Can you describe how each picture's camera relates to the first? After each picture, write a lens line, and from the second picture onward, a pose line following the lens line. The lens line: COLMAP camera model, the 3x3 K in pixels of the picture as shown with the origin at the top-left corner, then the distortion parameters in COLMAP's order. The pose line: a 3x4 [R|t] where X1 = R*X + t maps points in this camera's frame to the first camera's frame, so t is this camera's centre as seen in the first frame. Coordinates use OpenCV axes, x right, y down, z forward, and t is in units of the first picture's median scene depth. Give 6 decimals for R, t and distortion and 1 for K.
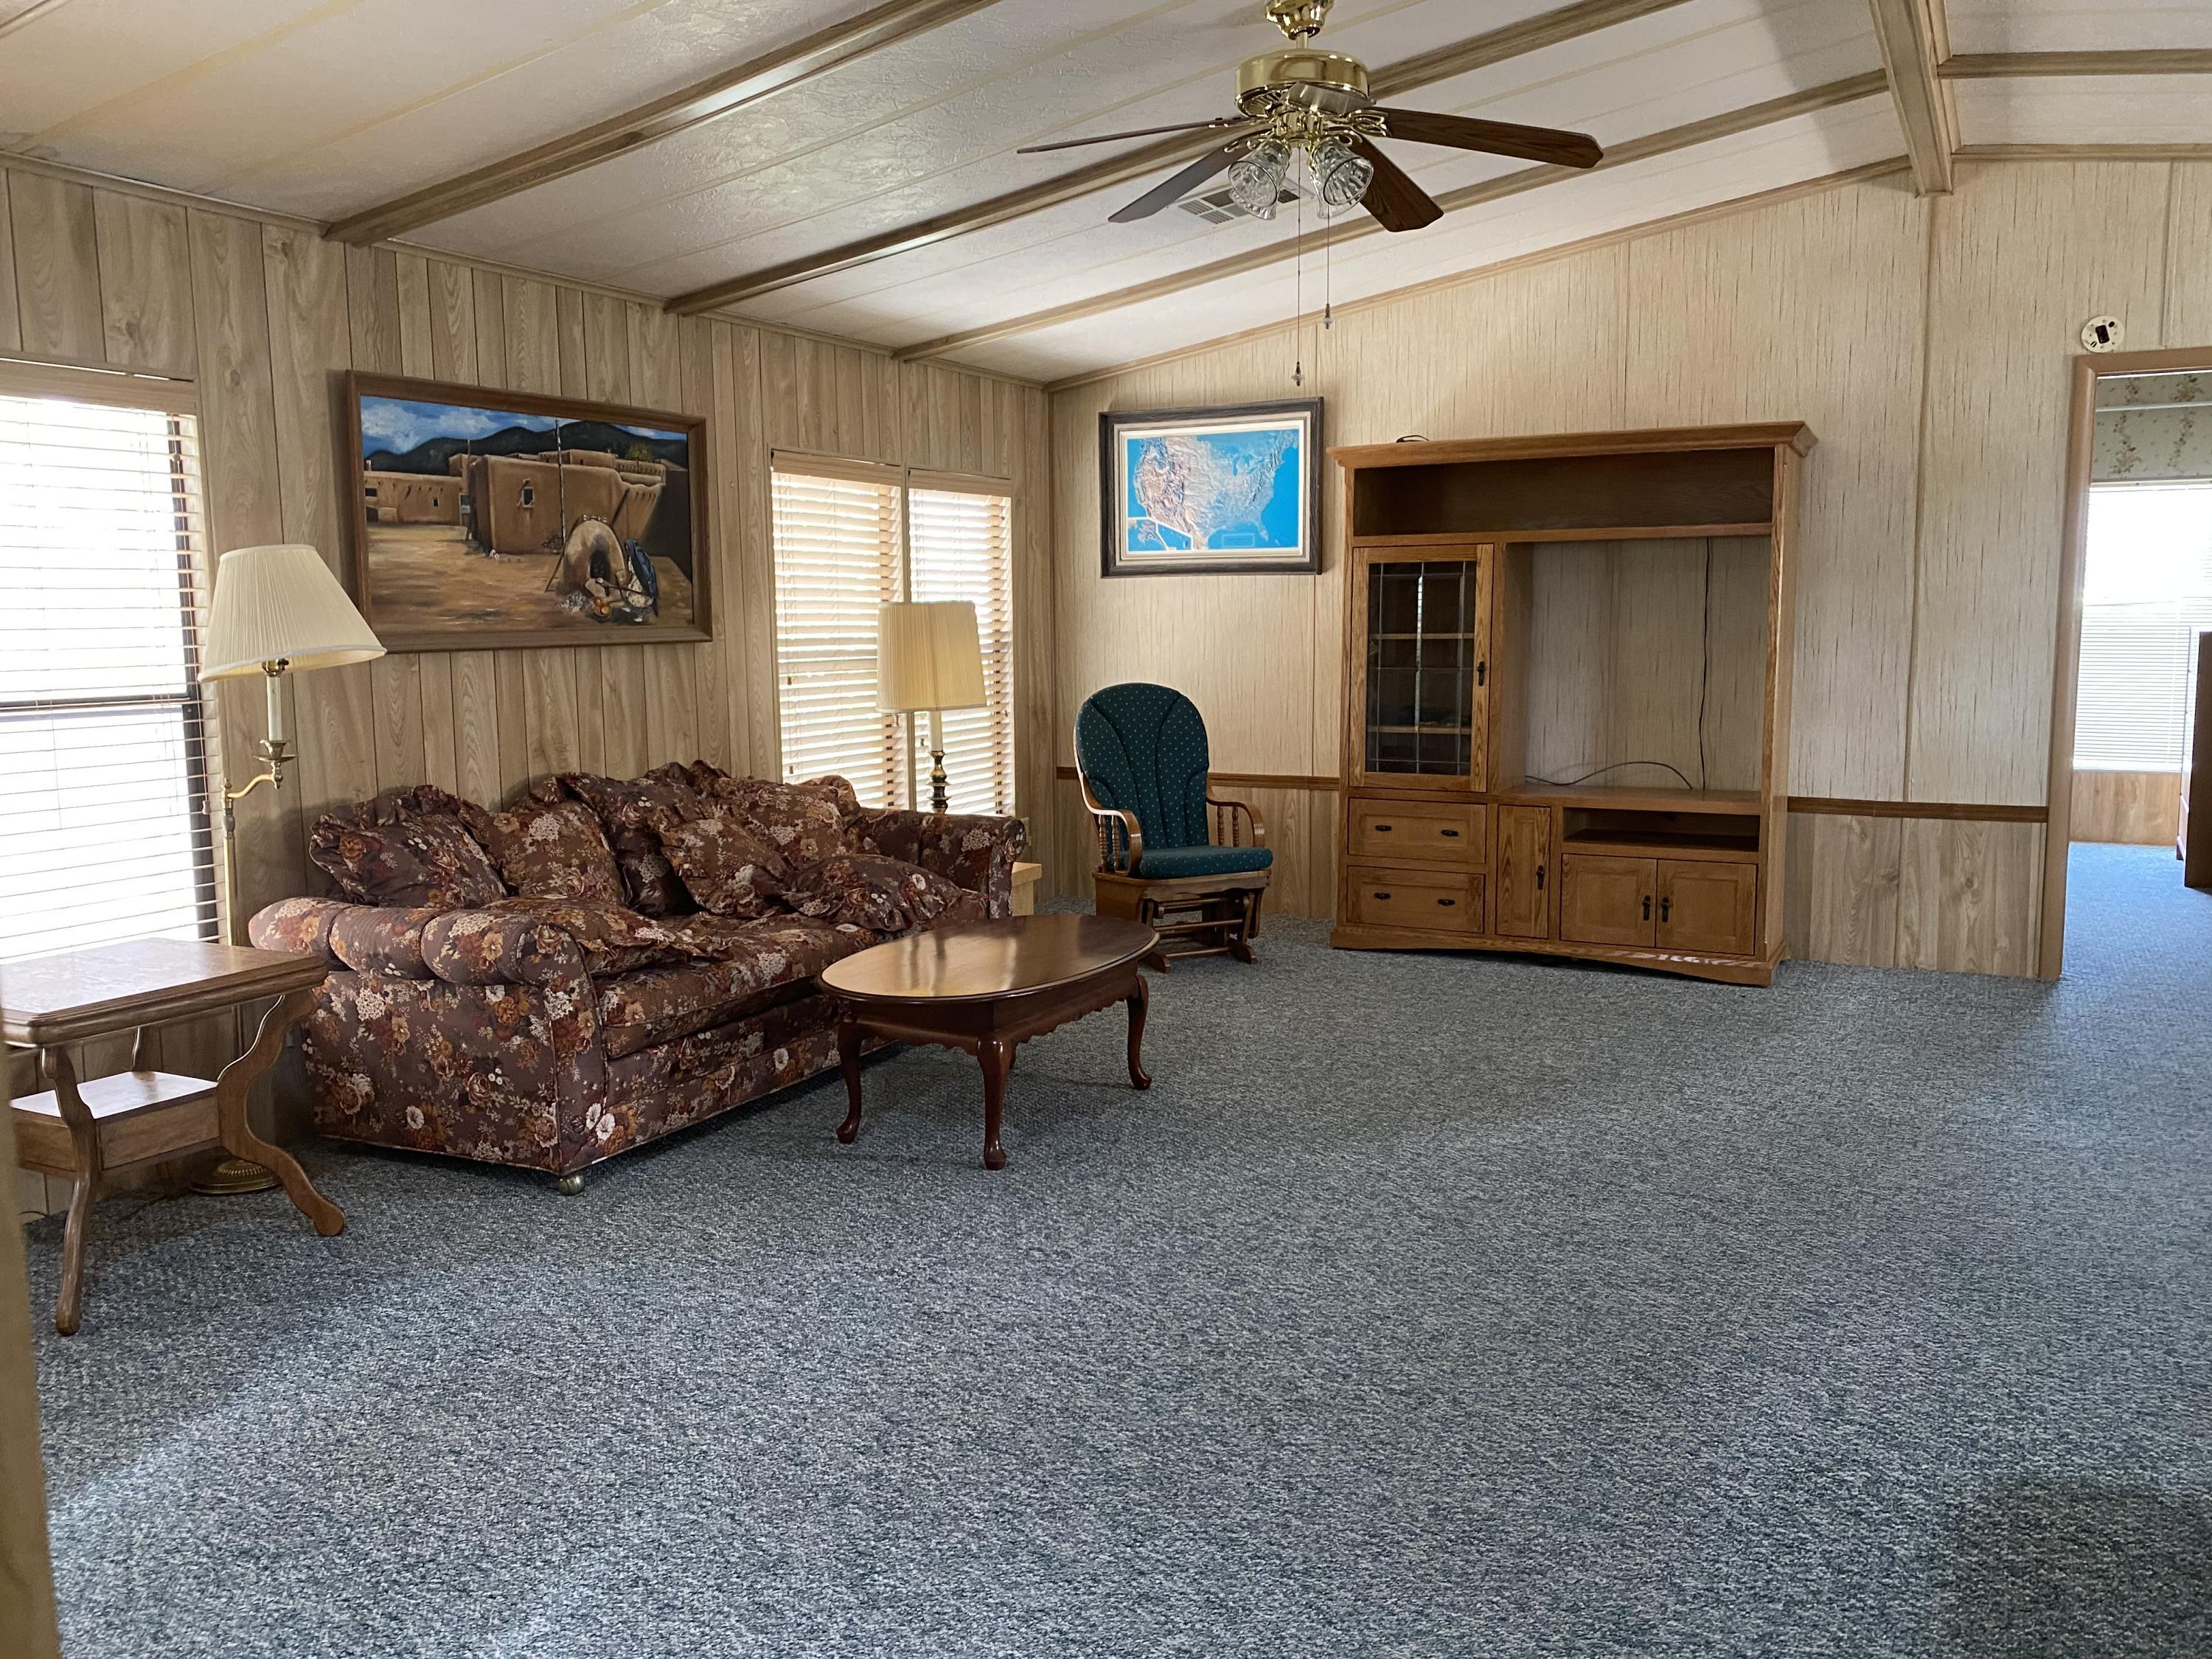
lens RADIAL K [[1680.6, 0, 1104.4], [0, 1680.6, 822.1], [0, 0, 1]] dist [0.005359, 0.001472]
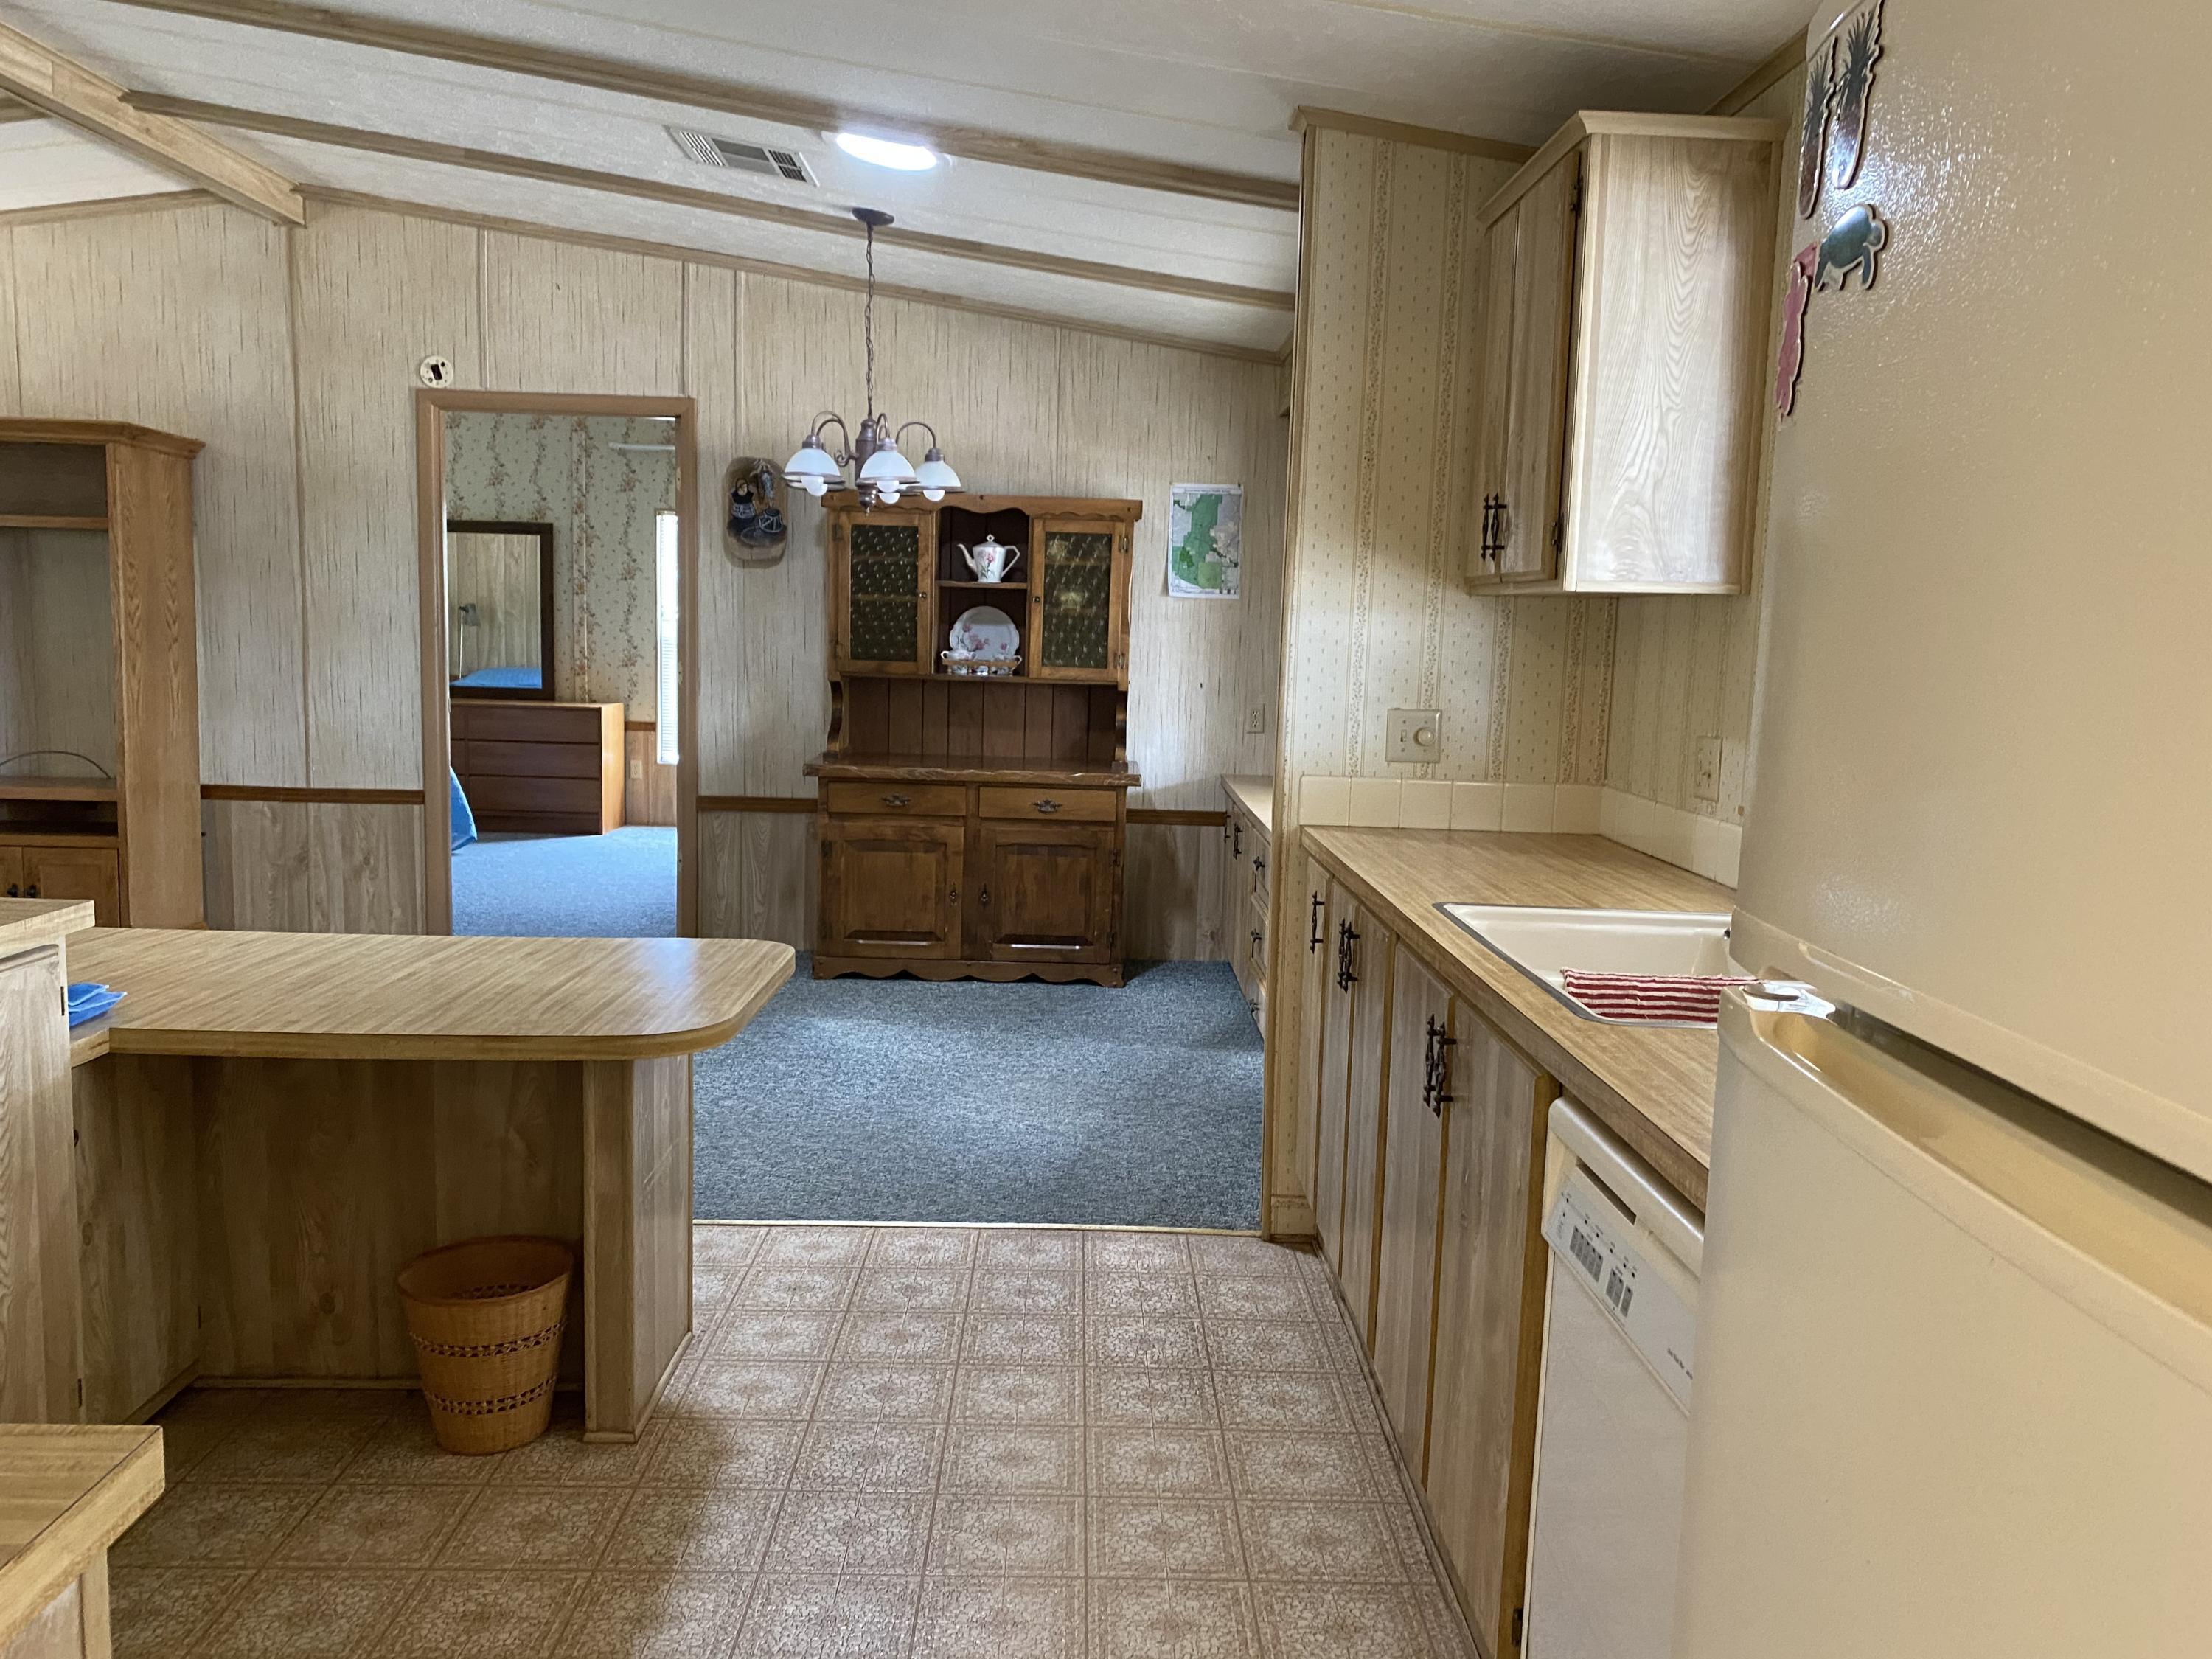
lens RADIAL K [[1680.6, 0, 1108.6], [0, 1680.6, 837.2], [0, 0, 1]] dist [0.005359, 0.001472]
pose [[0.867228, -0.024636, 0.497302, 0.389126], [0.023641, 0.999686, 0.008297, 0.023167], [-0.497351, 0.004561, 0.867538, -0.193846]]
